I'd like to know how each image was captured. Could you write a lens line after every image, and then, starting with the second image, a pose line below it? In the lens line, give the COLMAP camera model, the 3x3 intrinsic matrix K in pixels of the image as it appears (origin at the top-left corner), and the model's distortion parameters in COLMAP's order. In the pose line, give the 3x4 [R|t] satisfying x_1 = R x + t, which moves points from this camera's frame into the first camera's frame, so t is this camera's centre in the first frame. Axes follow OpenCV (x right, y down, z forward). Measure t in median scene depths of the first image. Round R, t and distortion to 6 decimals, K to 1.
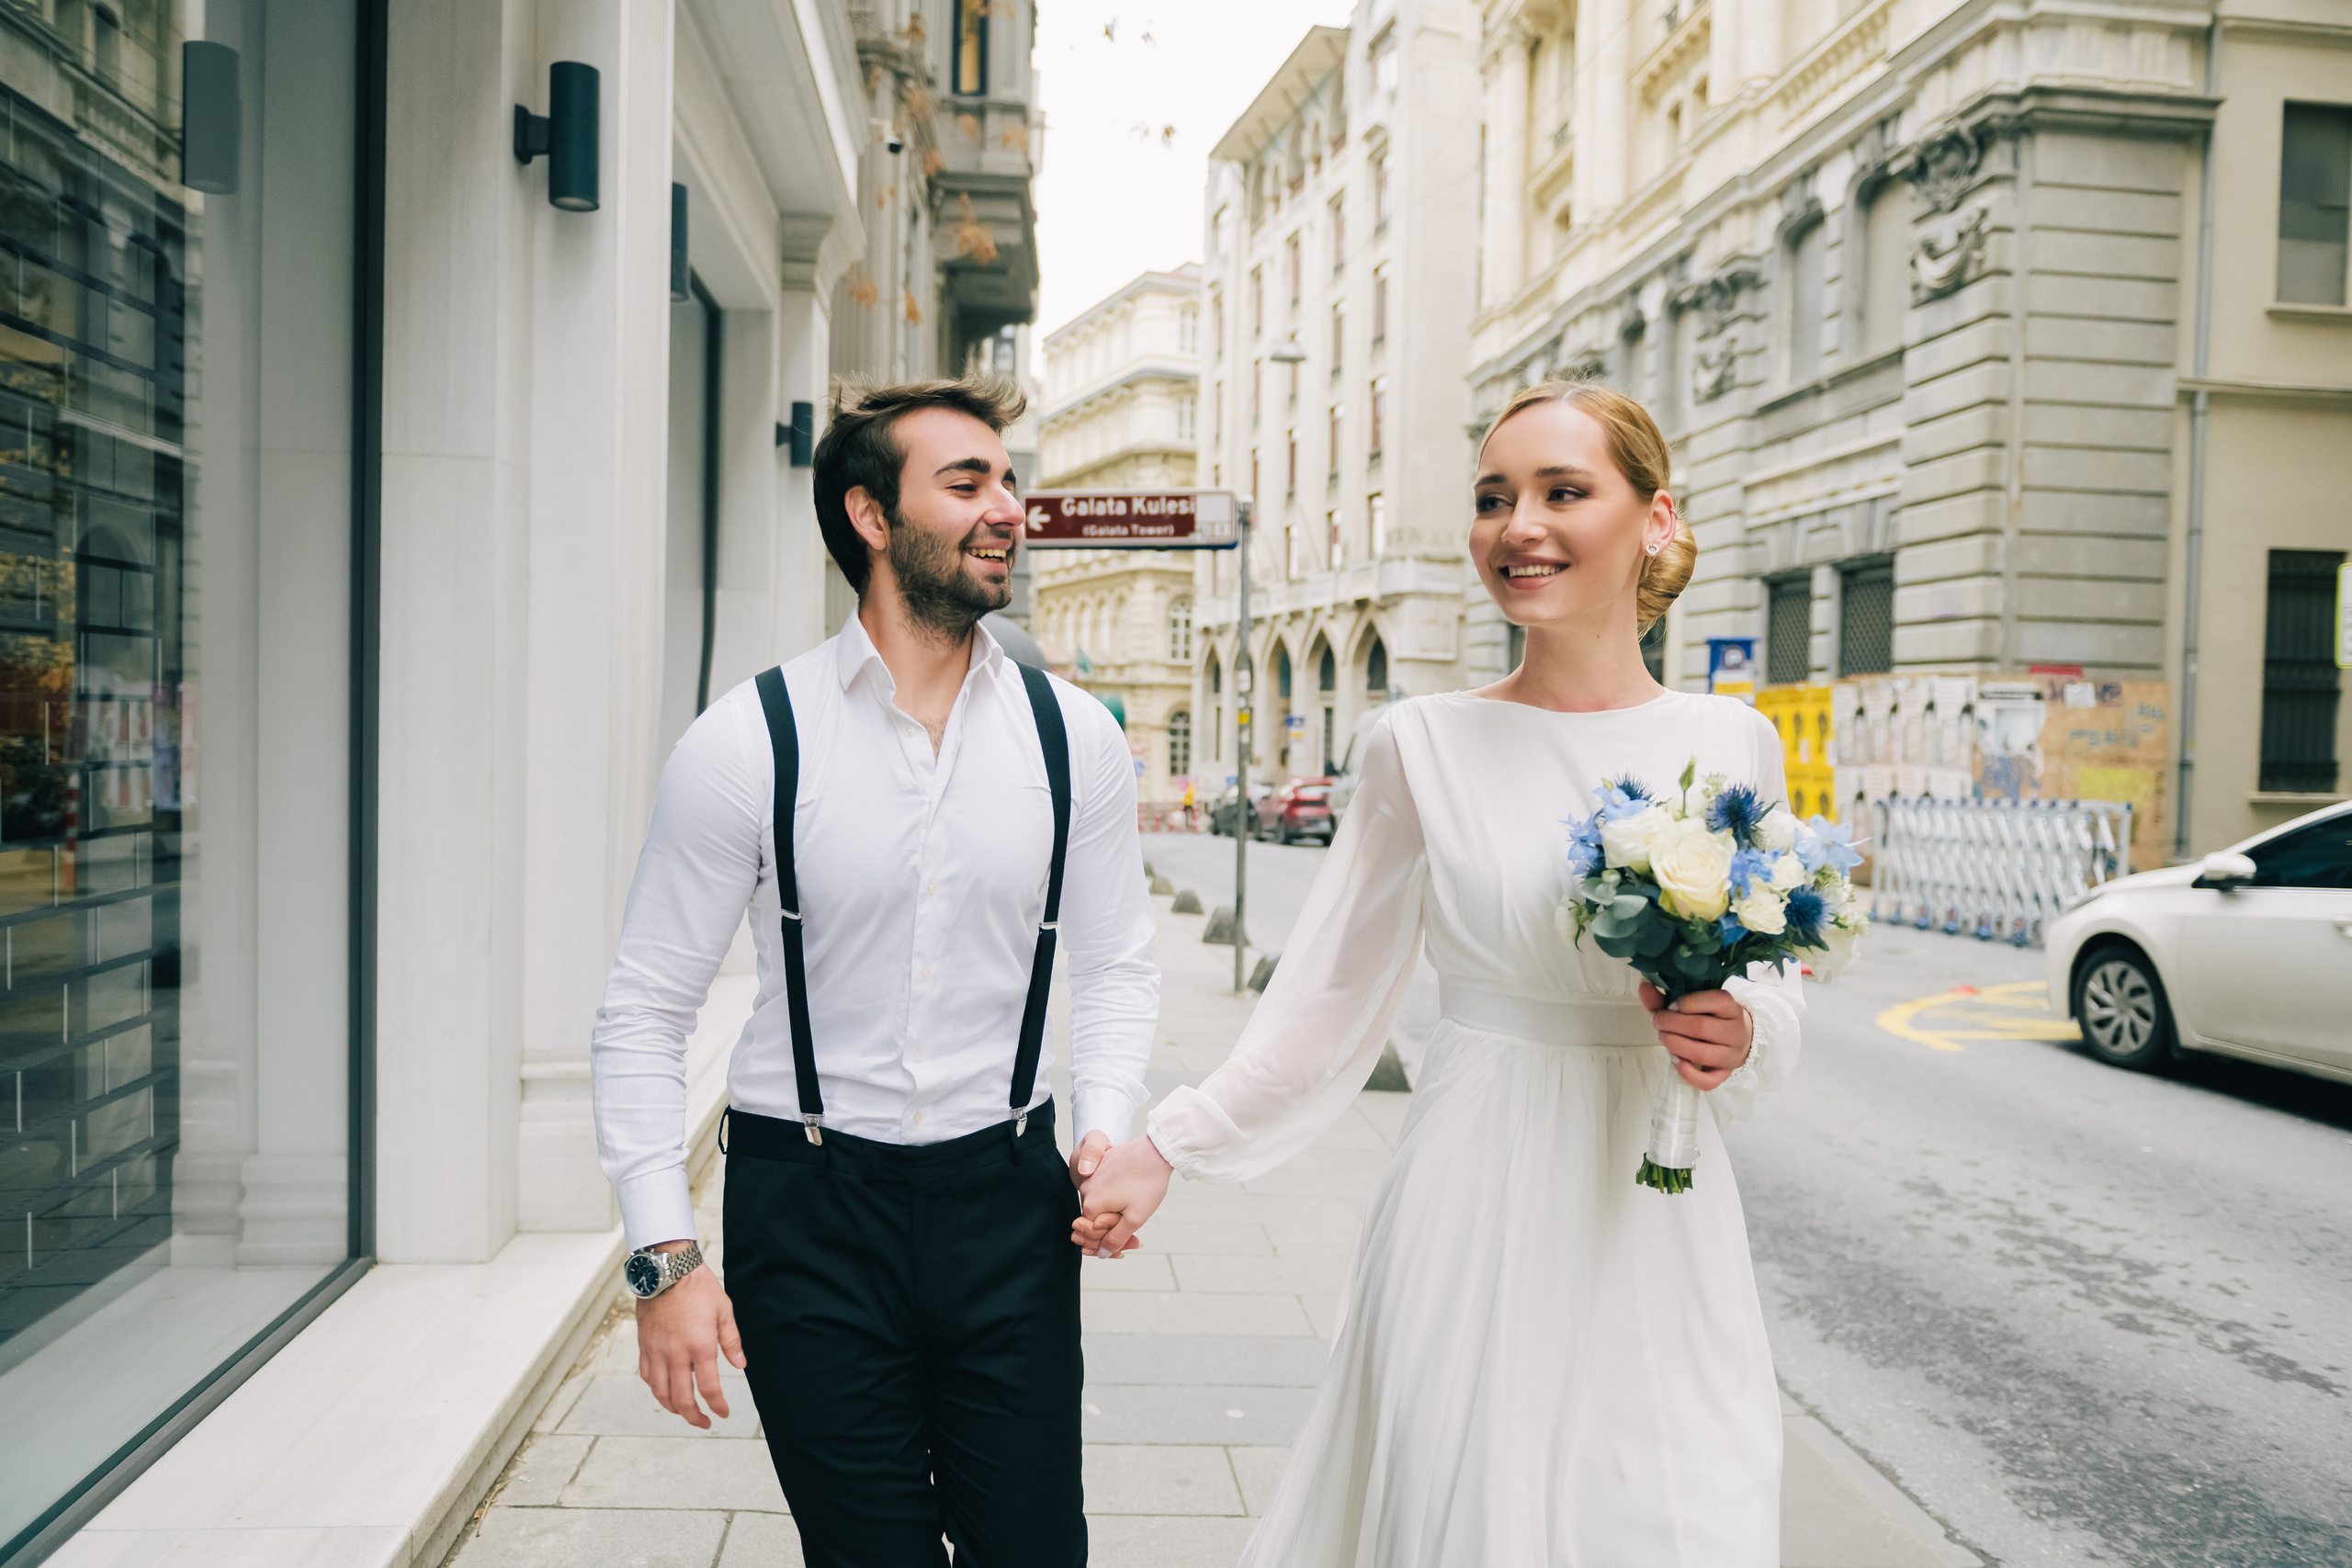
lens RADIAL K [[1515.8, 0, 1150.7], [0, 1515.8, 784.6], [0, 0, 1]] dist [-0.014477, -0.000724]
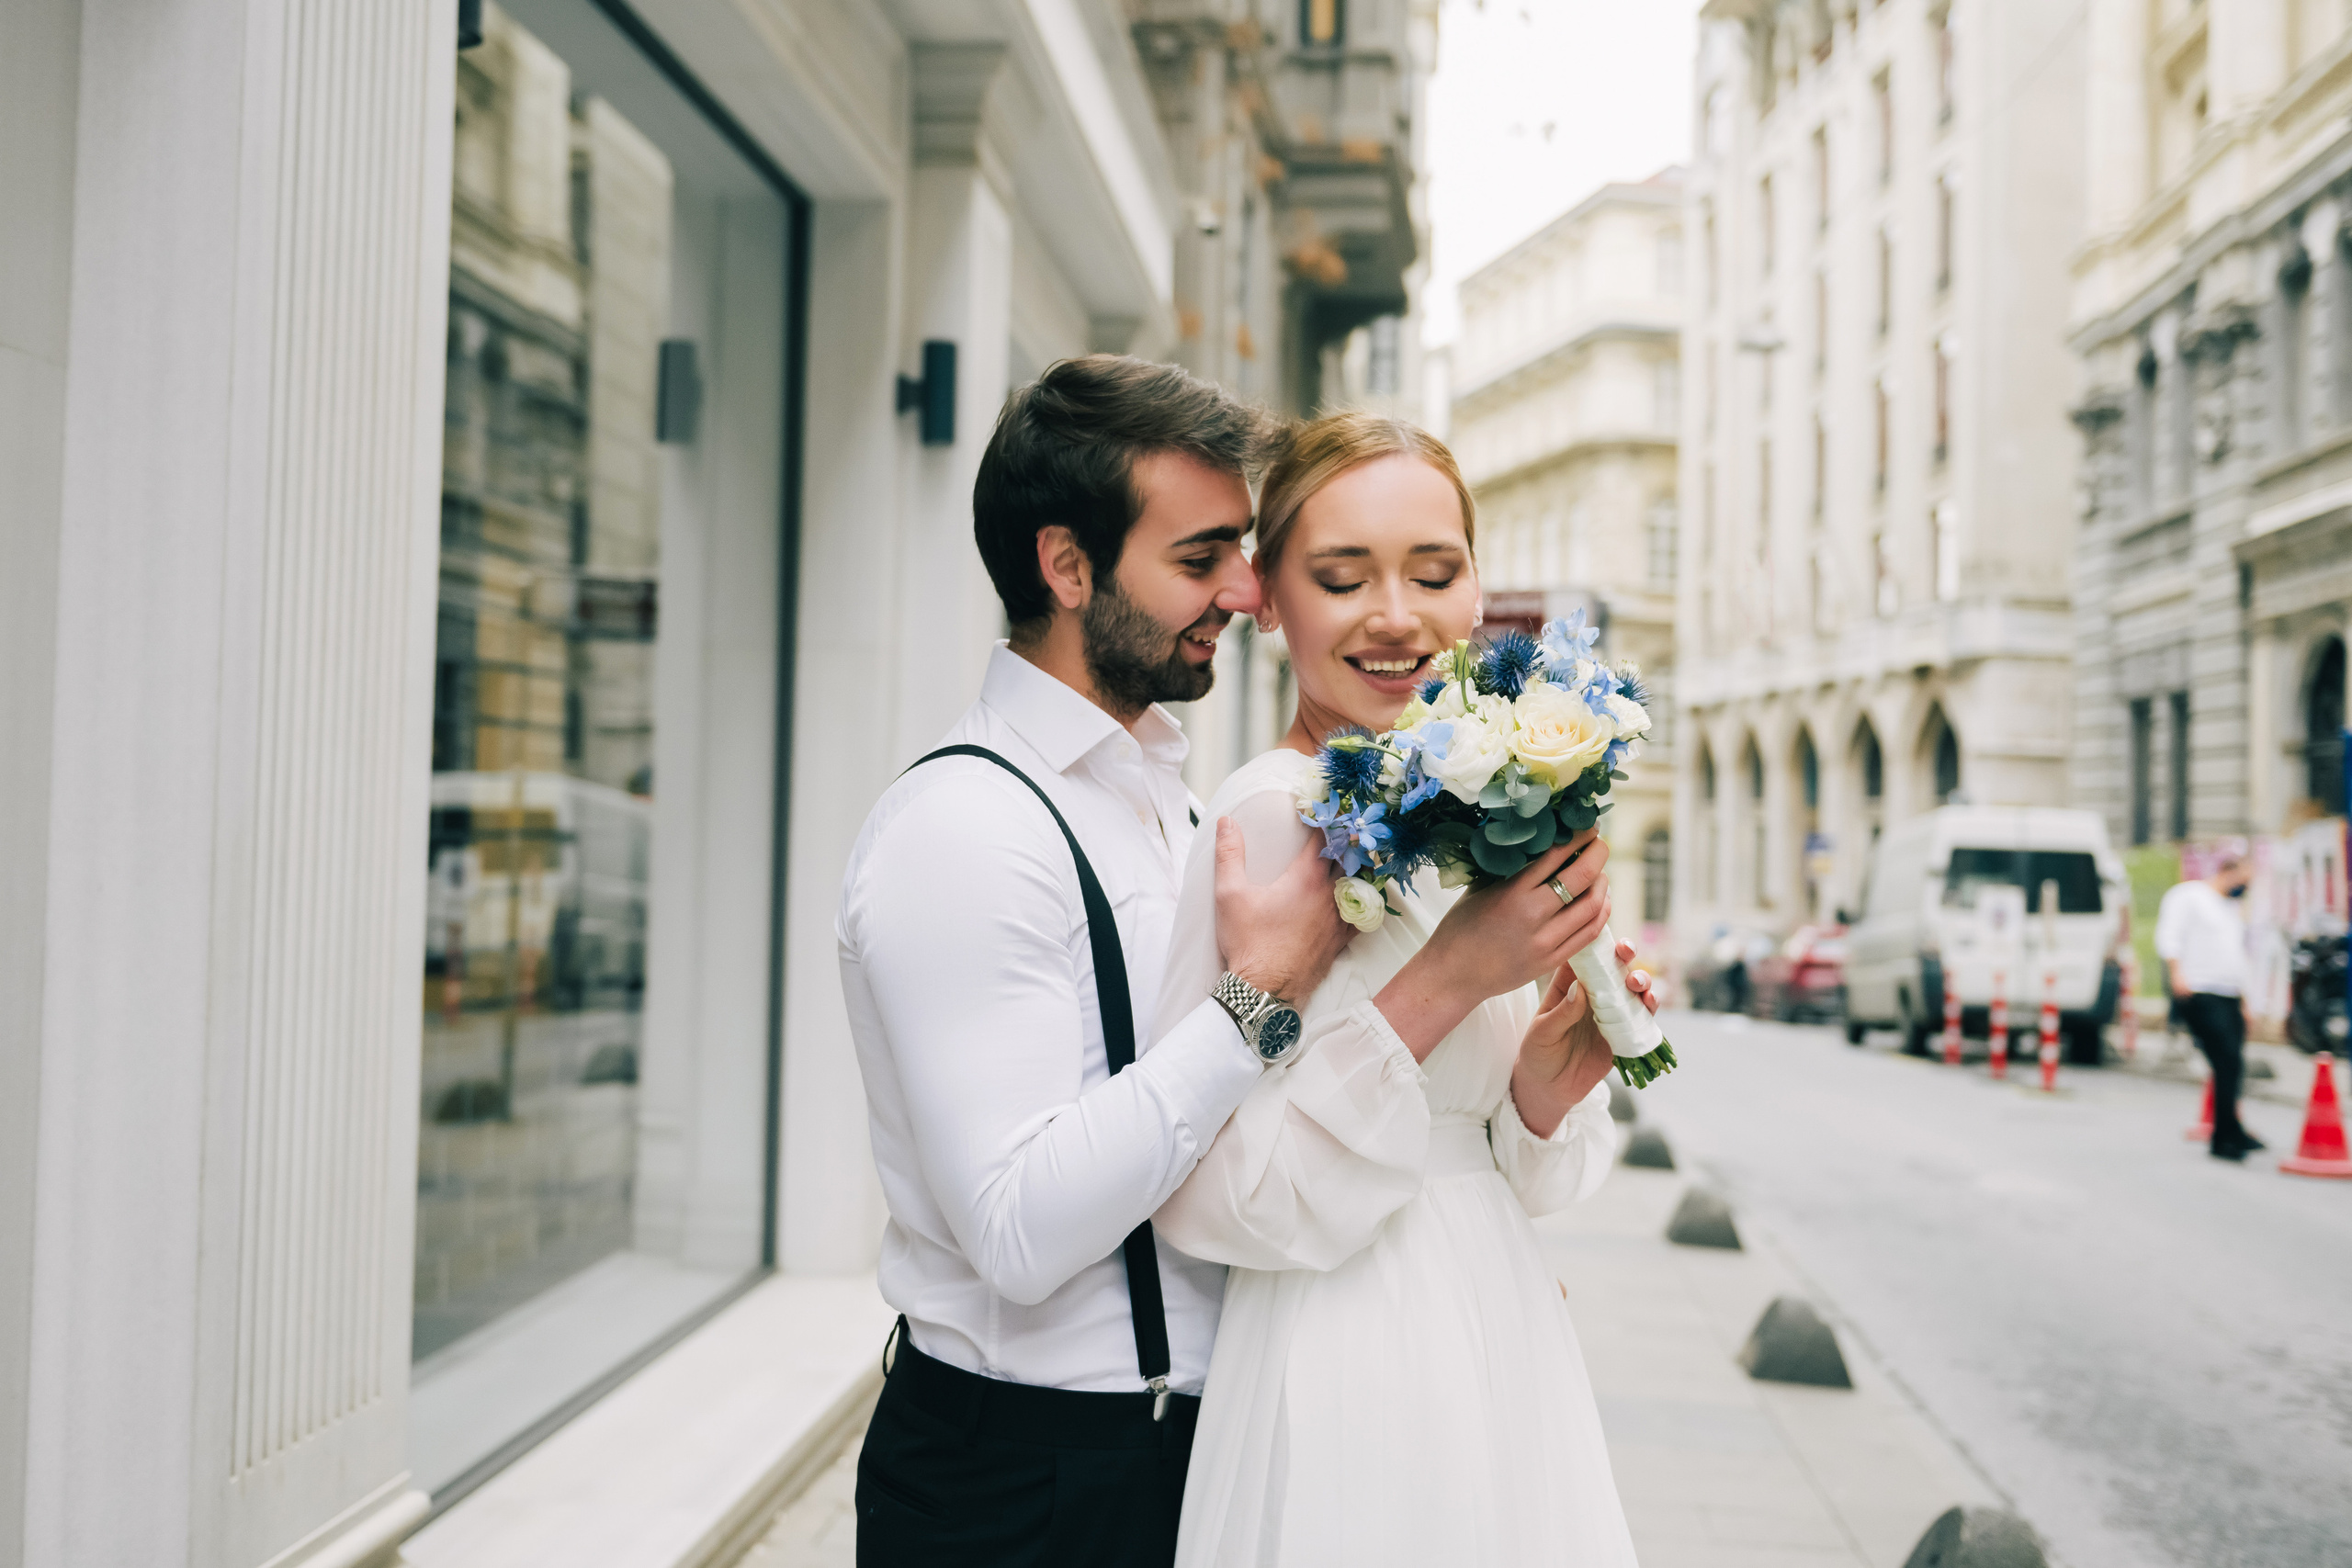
lens RADIAL K [[2451.2, 0, 1176.0], [0, 2451.2, 784.0], [0, 0, 1]] dist [-0.003063, 0.007797]
pose [[0.980921, -0.002364, -0.194394, 0.027786], [-0.010355, 0.997871, -0.064385, 0.003899], [0.194132, 0.065170, 0.978808, -0.124268]]
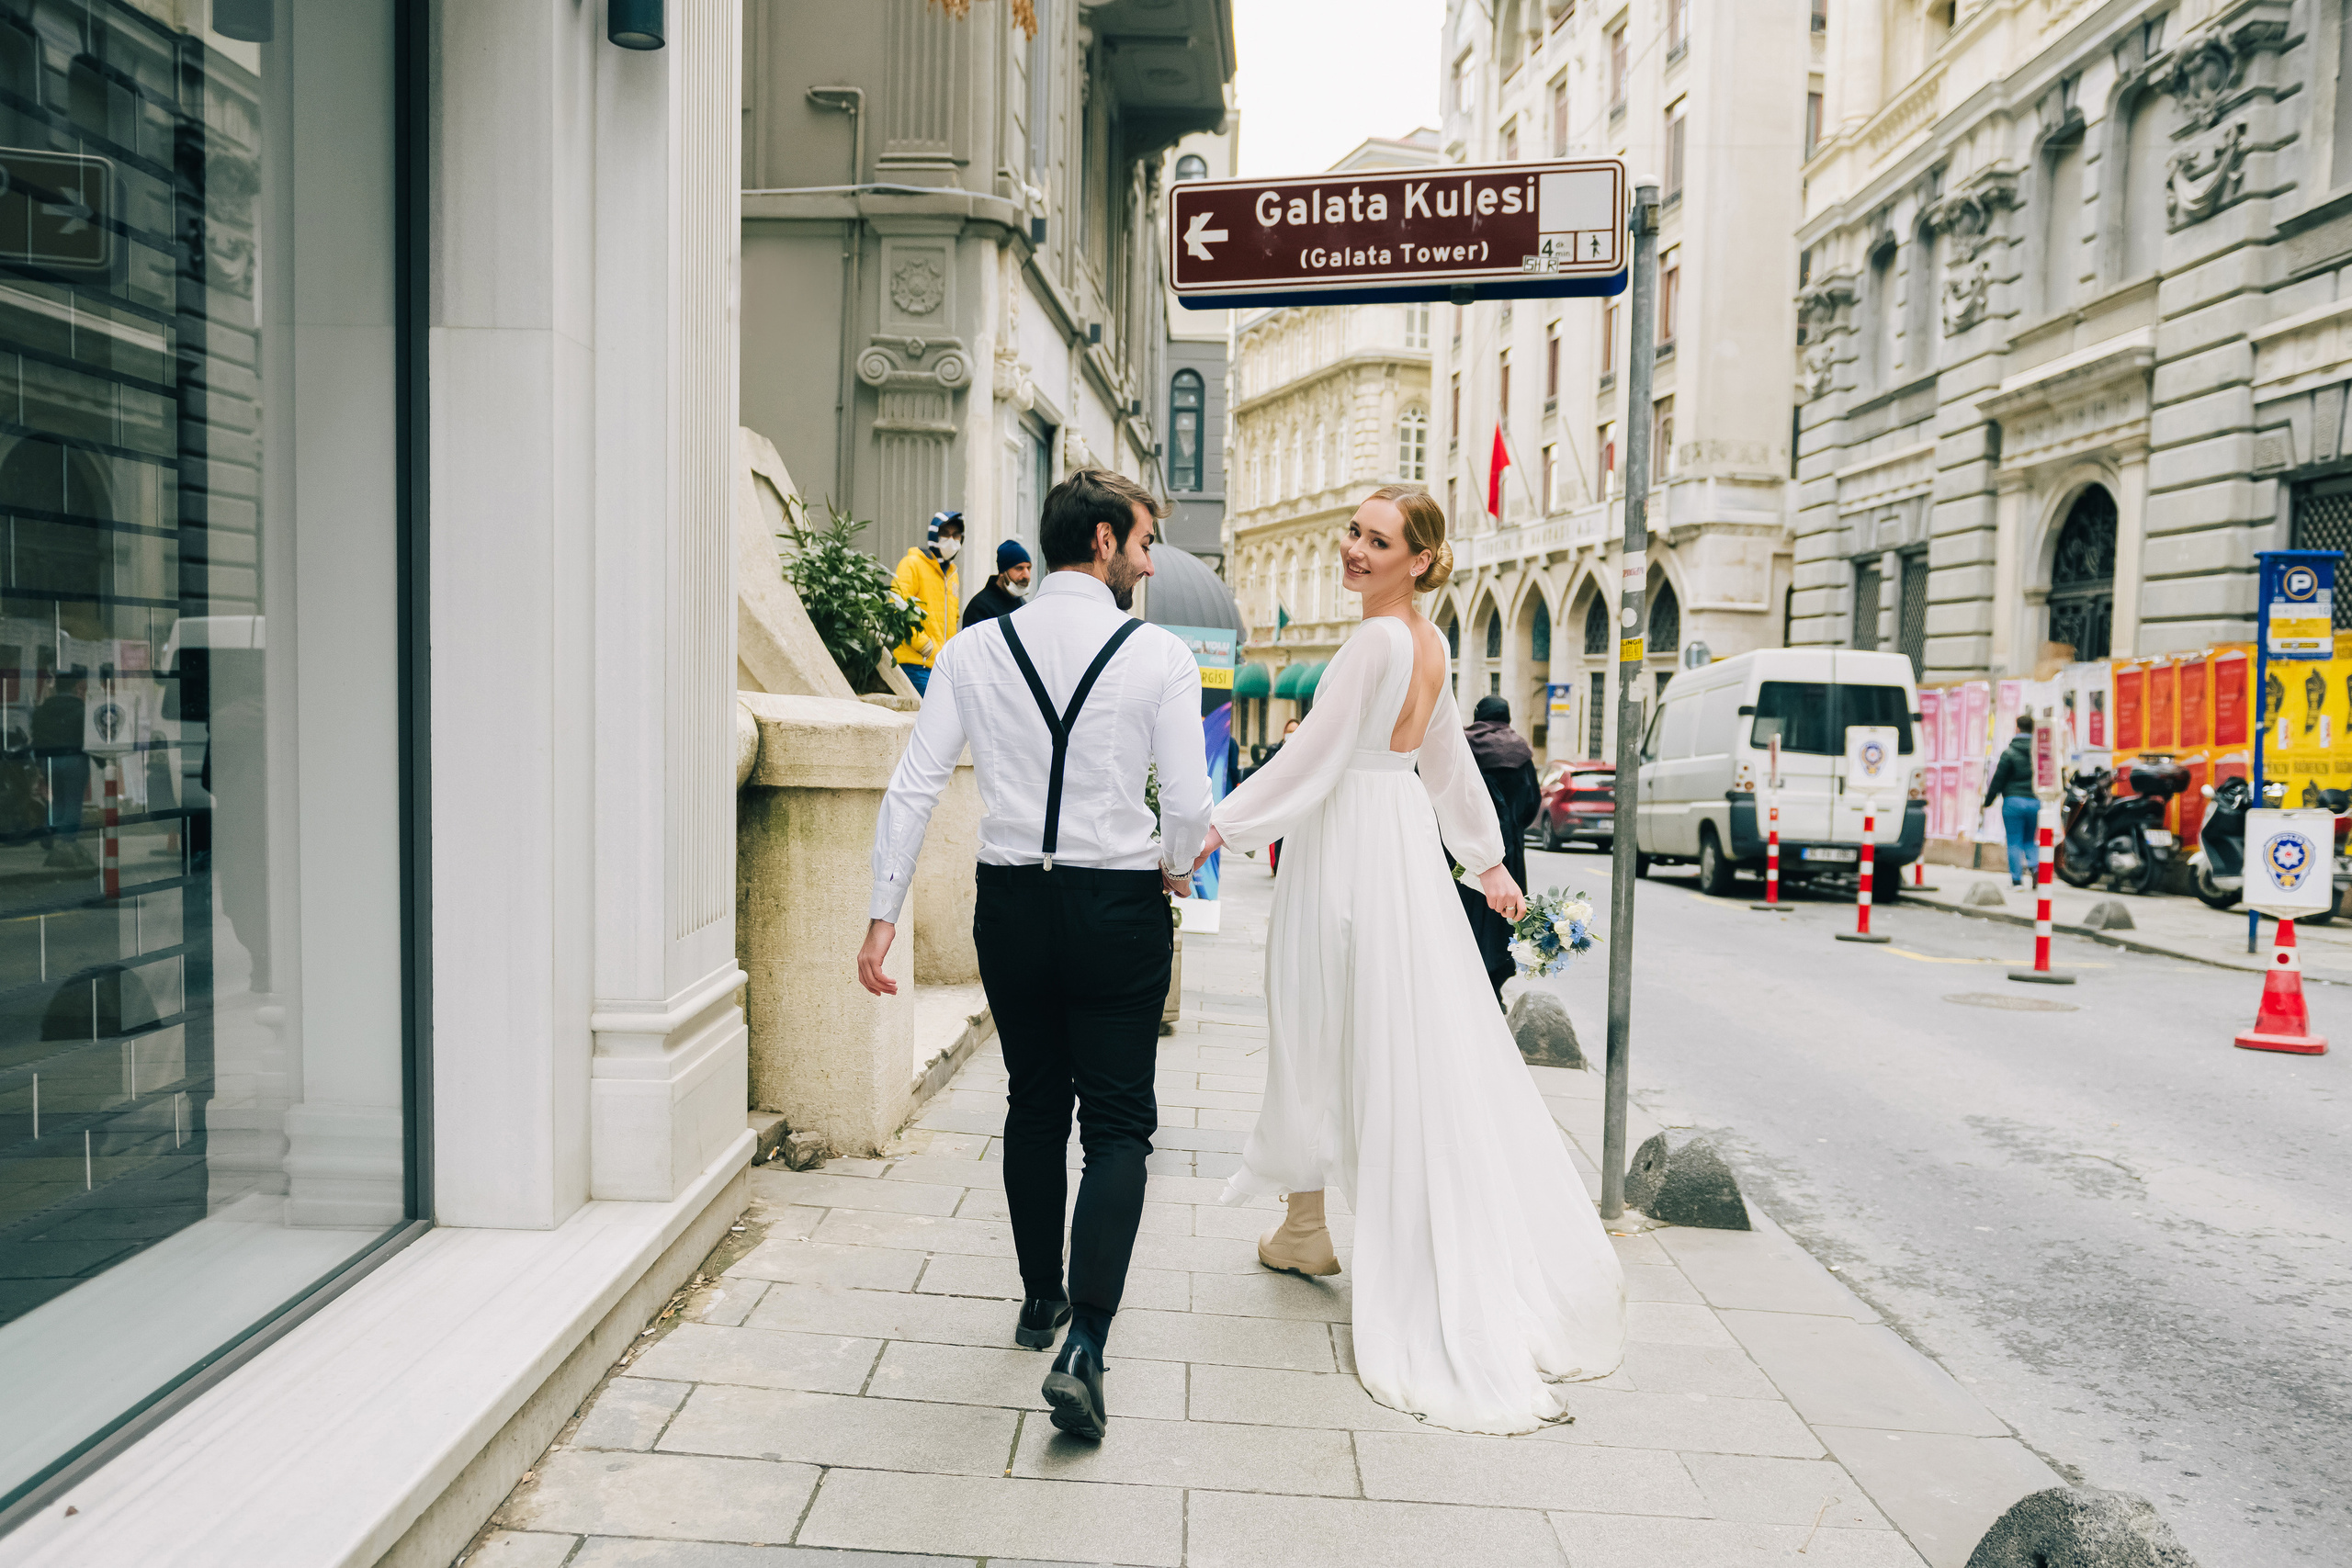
lens RADIAL K [[1639.5, 0, 1180.3], [0, 1639.5, 816.2], [0, 0, 1]] dist [-0.011417, -0.002148]
pose [[0.993986, 0.008189, -0.109199, -0.006534], [-0.004761, 0.999489, 0.031620, -0.002135], [0.109402, -0.030910, 0.993517, 0.131888]]
